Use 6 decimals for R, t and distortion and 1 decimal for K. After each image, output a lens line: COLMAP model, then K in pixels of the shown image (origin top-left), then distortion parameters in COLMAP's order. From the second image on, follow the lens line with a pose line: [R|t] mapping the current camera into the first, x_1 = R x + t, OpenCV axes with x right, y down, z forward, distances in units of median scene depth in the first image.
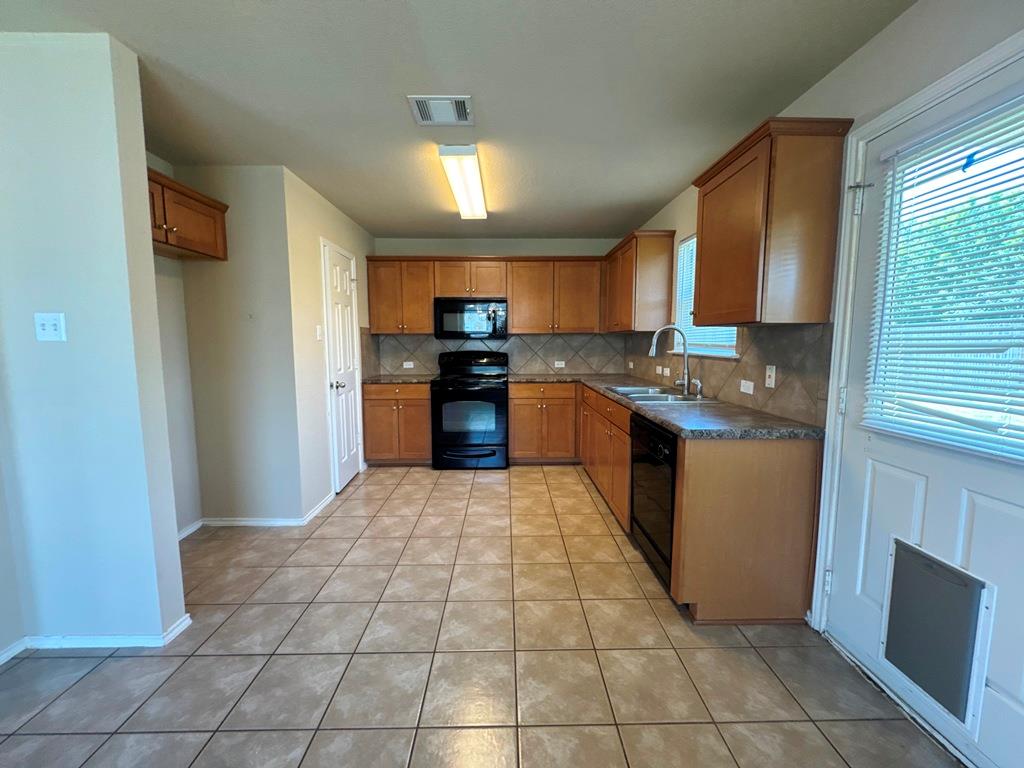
lens RADIAL K [[412.7, 0, 511.3], [0, 412.7, 383.7], [0, 0, 1]] dist [-0.000494, 0.000176]
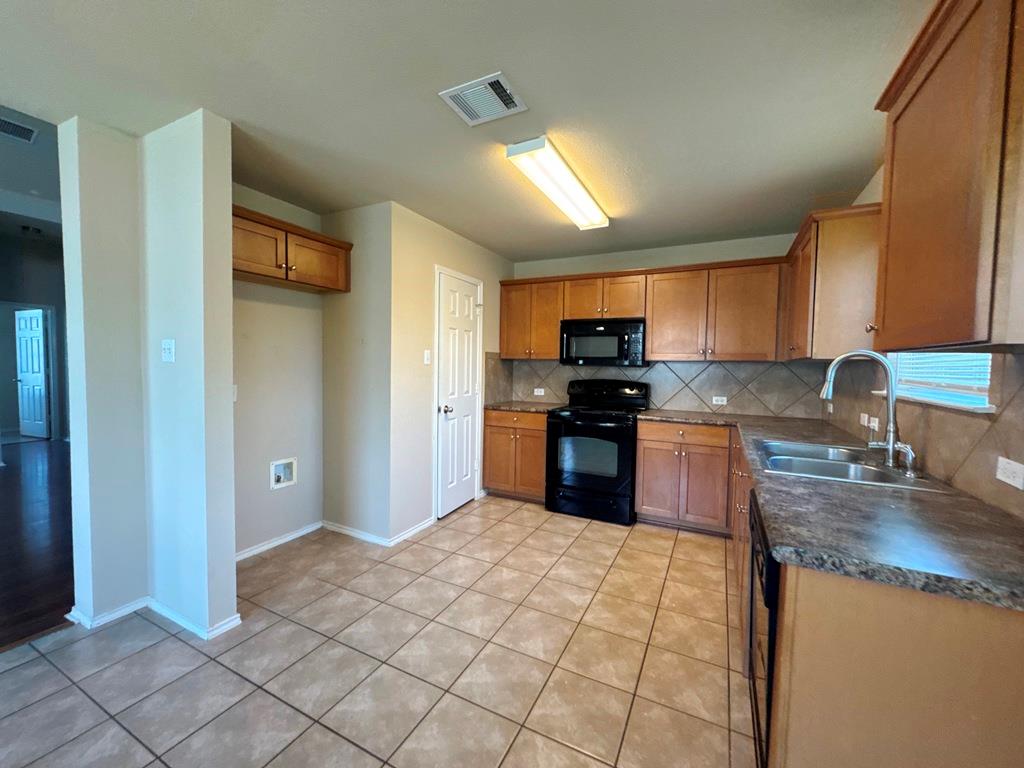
lens RADIAL K [[412.7, 0, 511.7], [0, 412.7, 384.3], [0, 0, 1]] dist [-0.000494, 0.000176]
pose [[0.883108, 0.039733, -0.467484, 0.217992], [-0.067316, 0.996829, -0.042441, -0.030145], [0.464315, 0.068950, 0.882982, 0.220025]]
